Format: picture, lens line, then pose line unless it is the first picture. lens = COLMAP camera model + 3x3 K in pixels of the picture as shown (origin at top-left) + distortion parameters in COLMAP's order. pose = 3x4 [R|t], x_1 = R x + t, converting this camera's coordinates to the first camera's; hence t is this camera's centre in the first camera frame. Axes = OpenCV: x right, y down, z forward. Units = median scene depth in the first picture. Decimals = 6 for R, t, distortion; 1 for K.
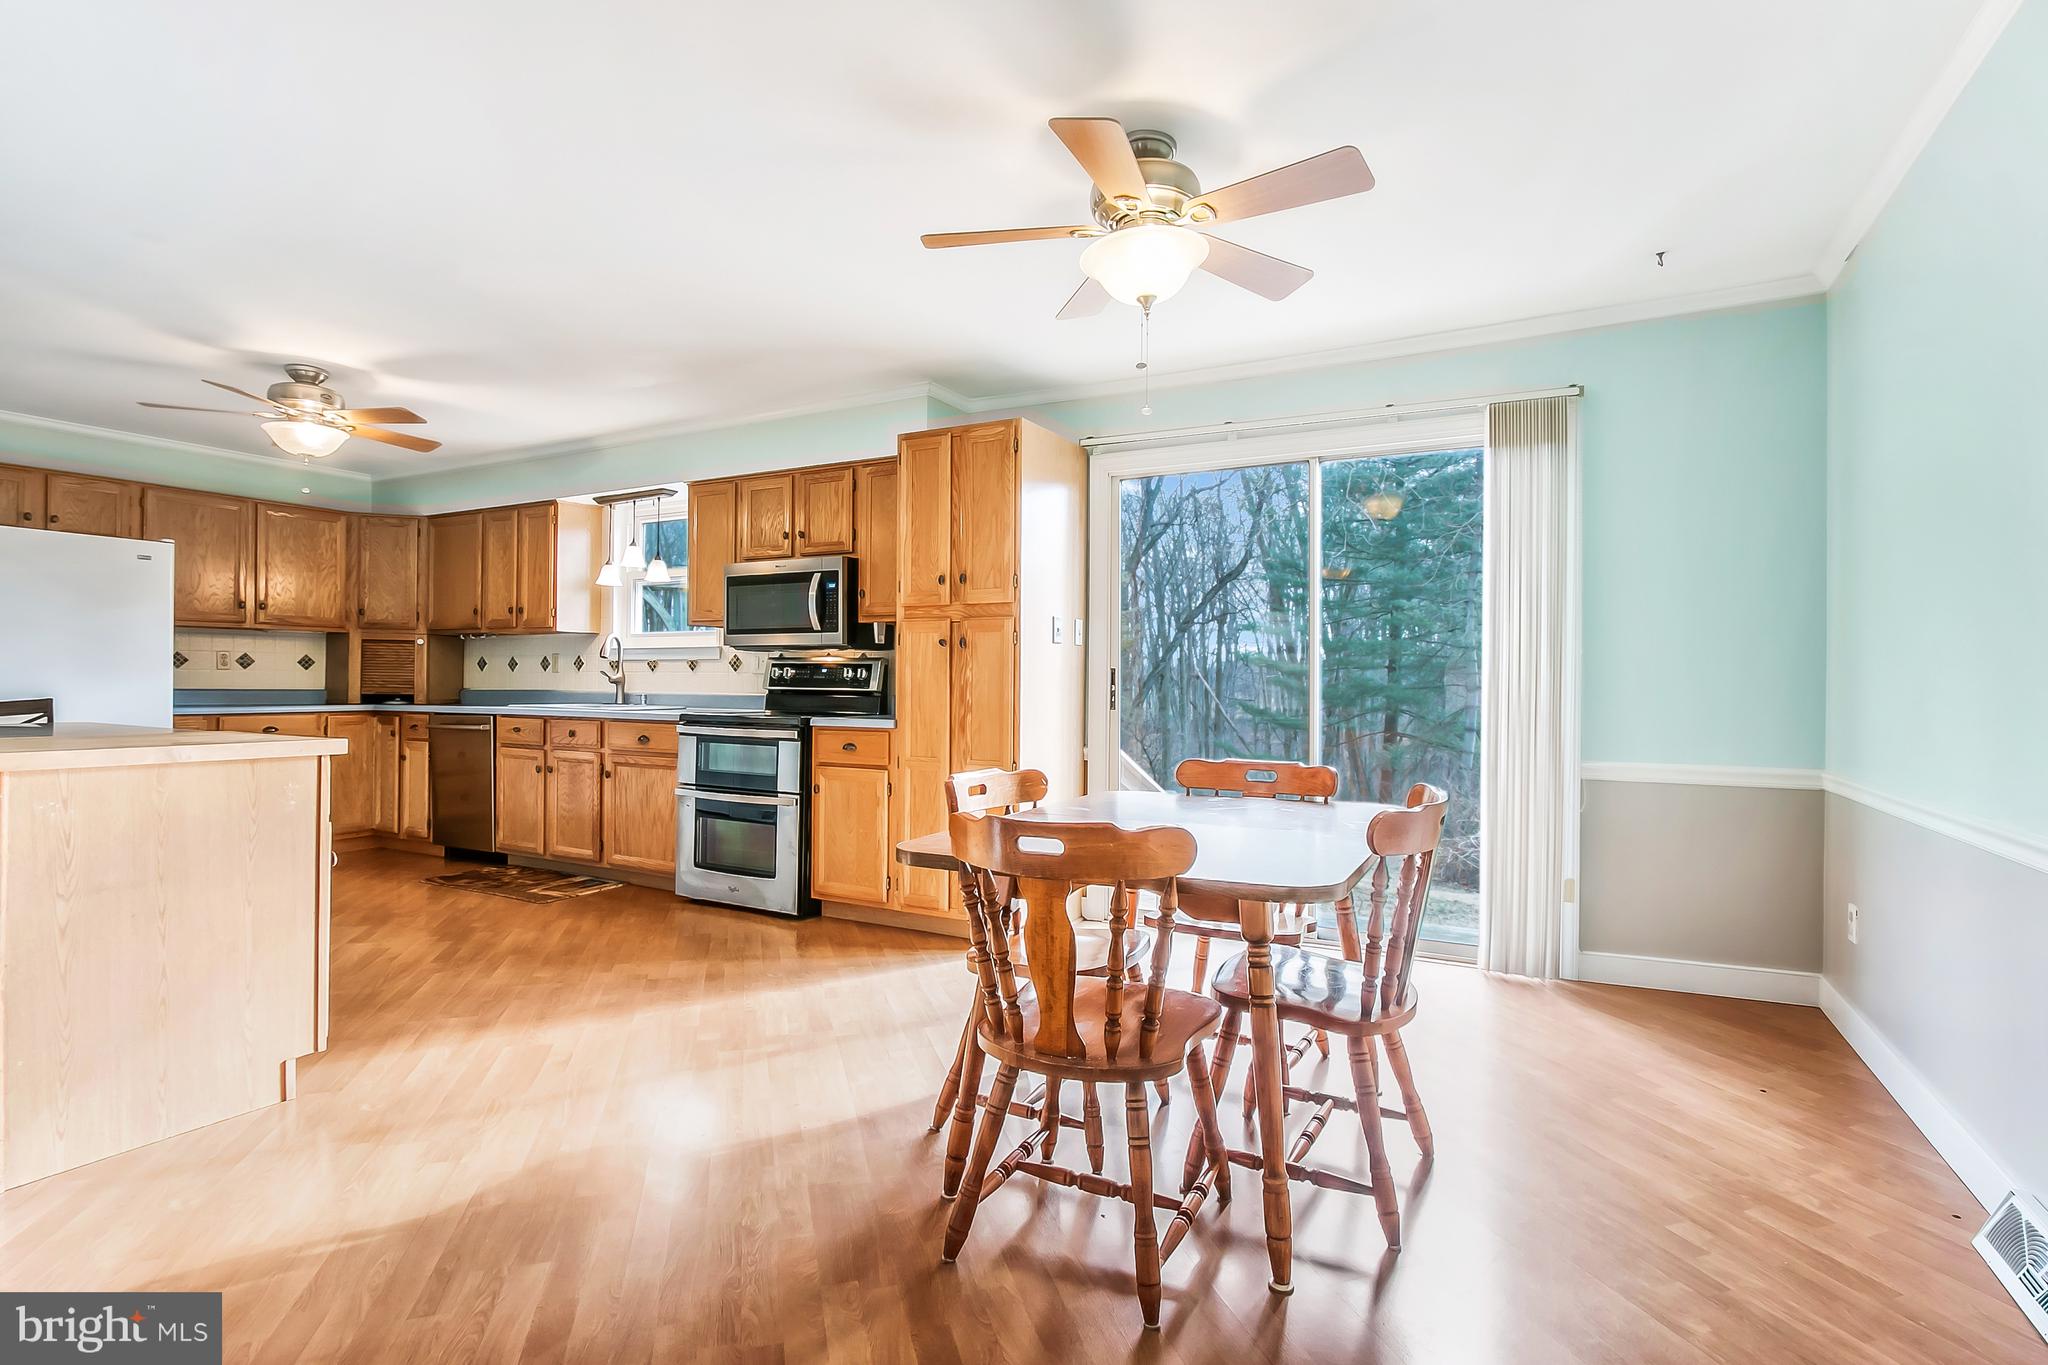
lens RADIAL K [[974.3, 0, 1024.0], [0, 974.3, 682.5], [0, 0, 1]] dist [0.004044, 0.000385]
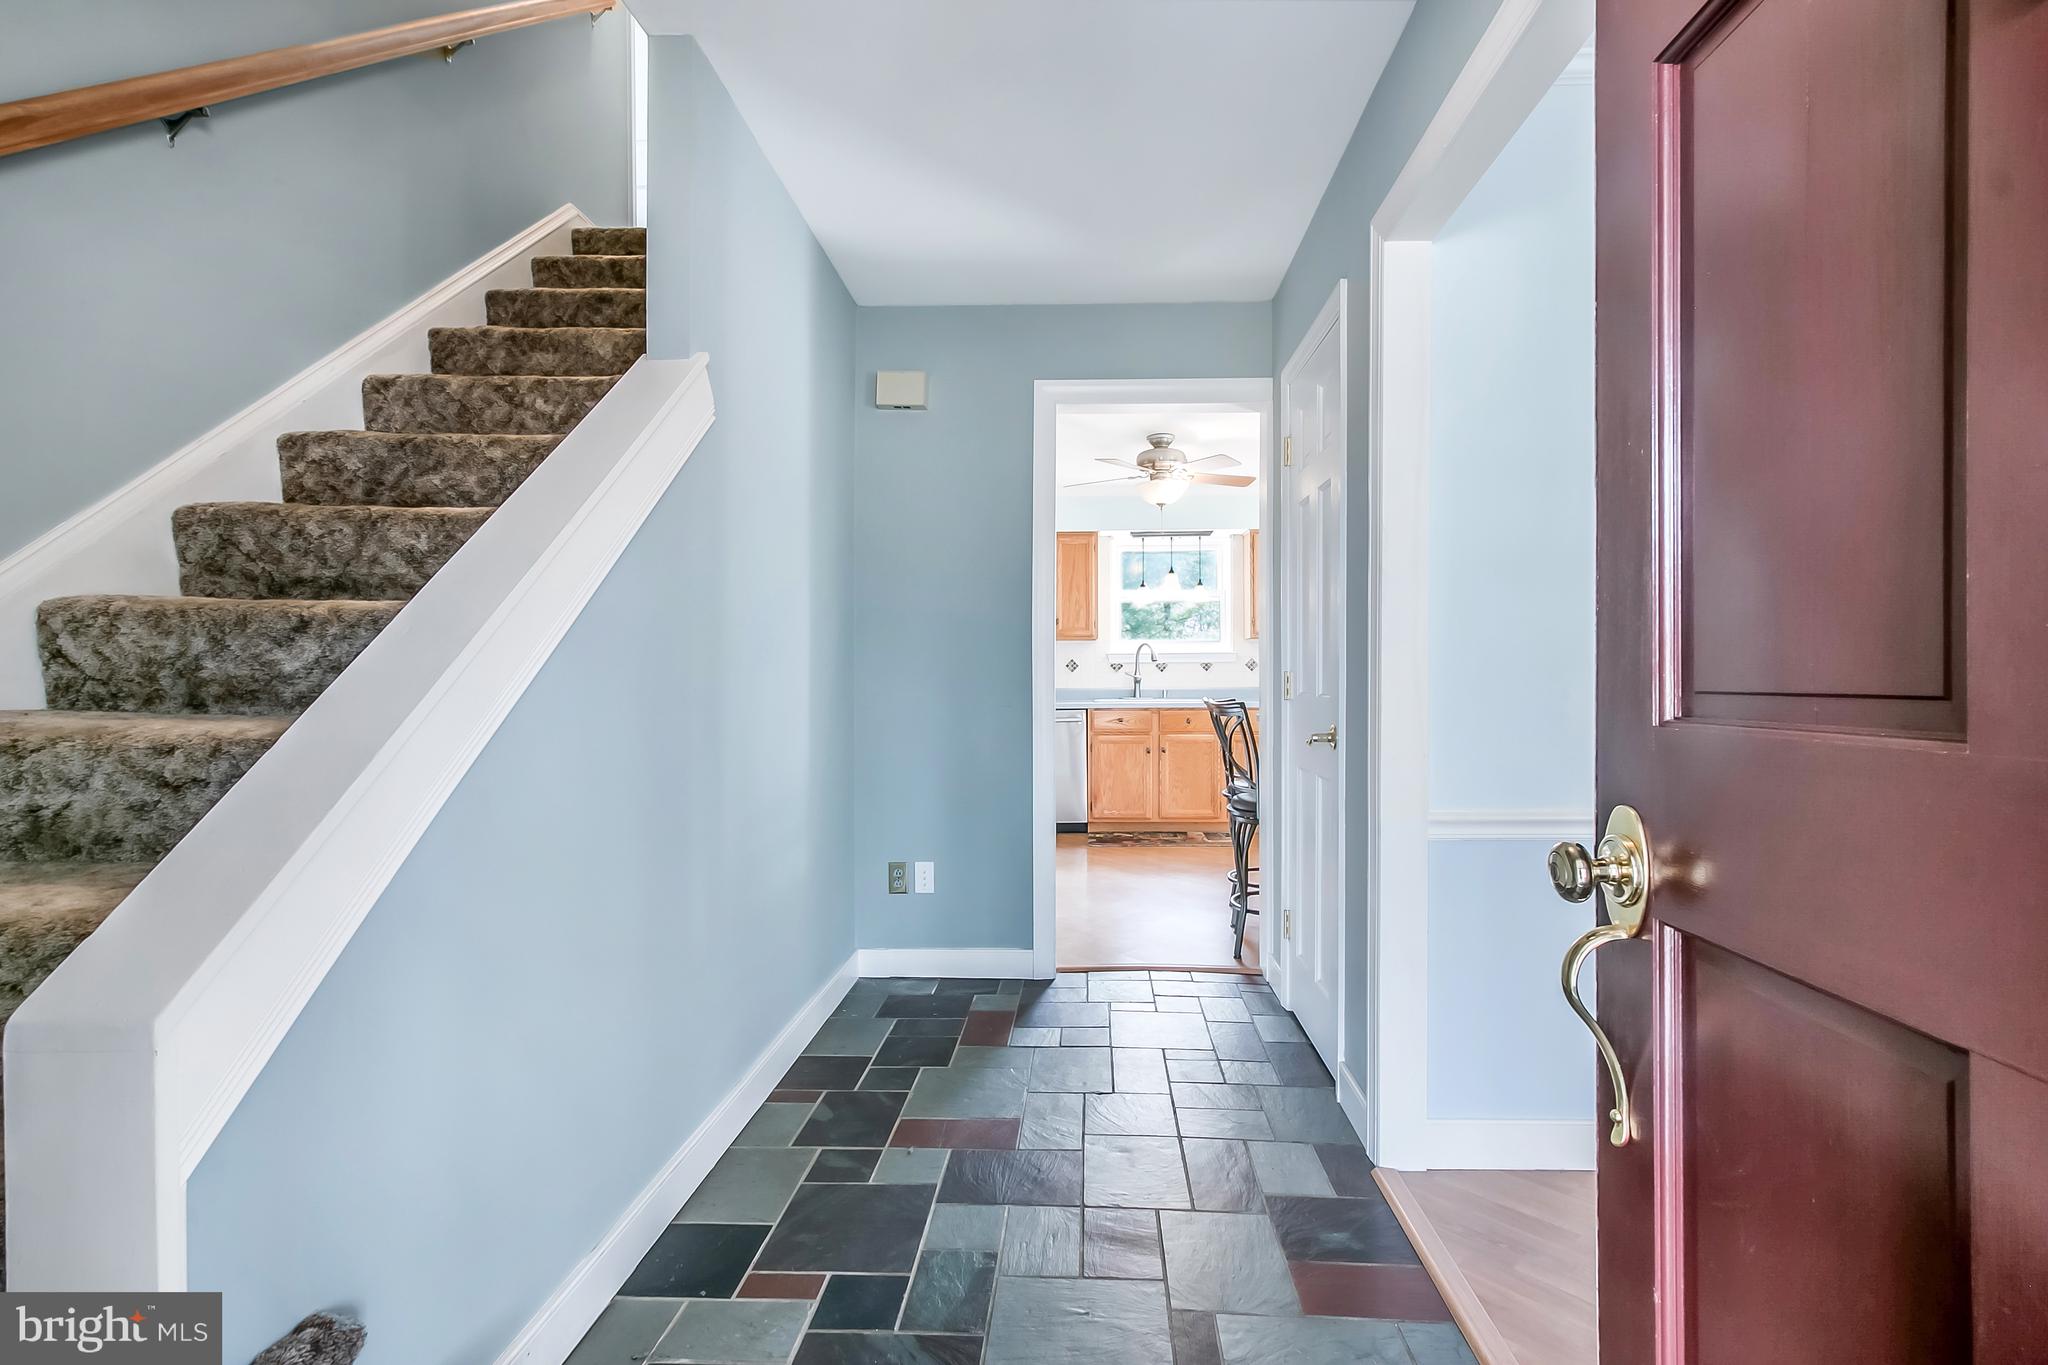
lens RADIAL K [[974.3, 0, 1024.0], [0, 974.3, 682.5], [0, 0, 1]] dist [0.004044, 0.000385]
pose [[0.906495, -0.014674, 0.421961, -1.204092], [0.013160, 0.999892, 0.006502, -0.009112], [-0.422011, -0.000341, 0.906591, -0.074776]]
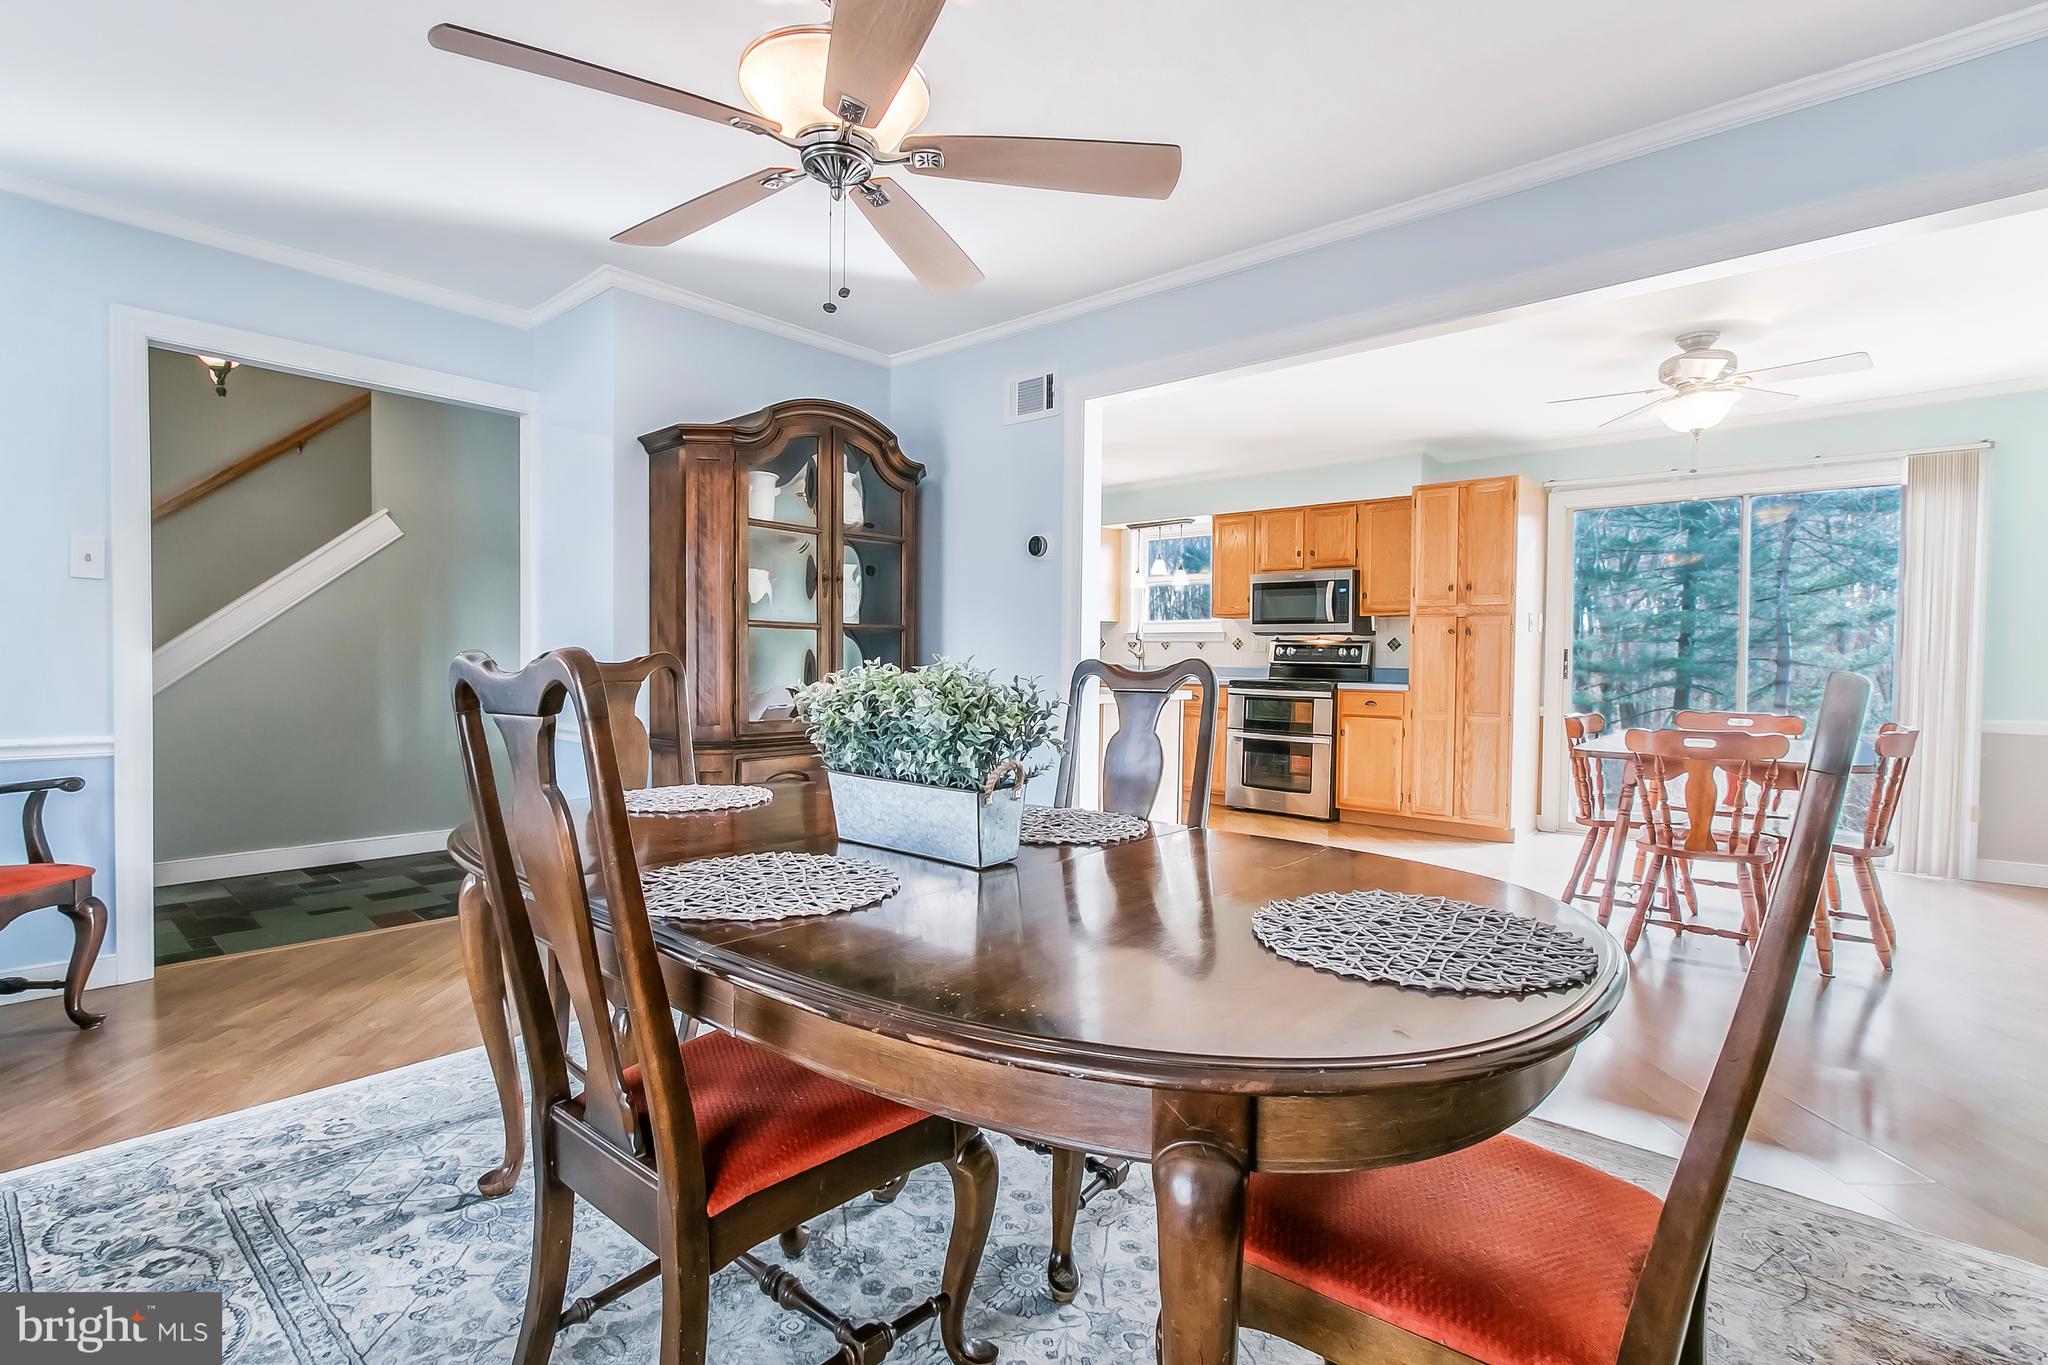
lens RADIAL K [[953.8, 0, 1030.8], [0, 953.8, 679.8], [0, 0, 1]] dist [0.000400, 0.000145]
pose [[0.974547, 0.007331, -0.224065, -0.295511], [-0.001343, 0.999638, 0.026864, -0.005253], [0.224181, -0.025879, 0.974204, -0.410994]]
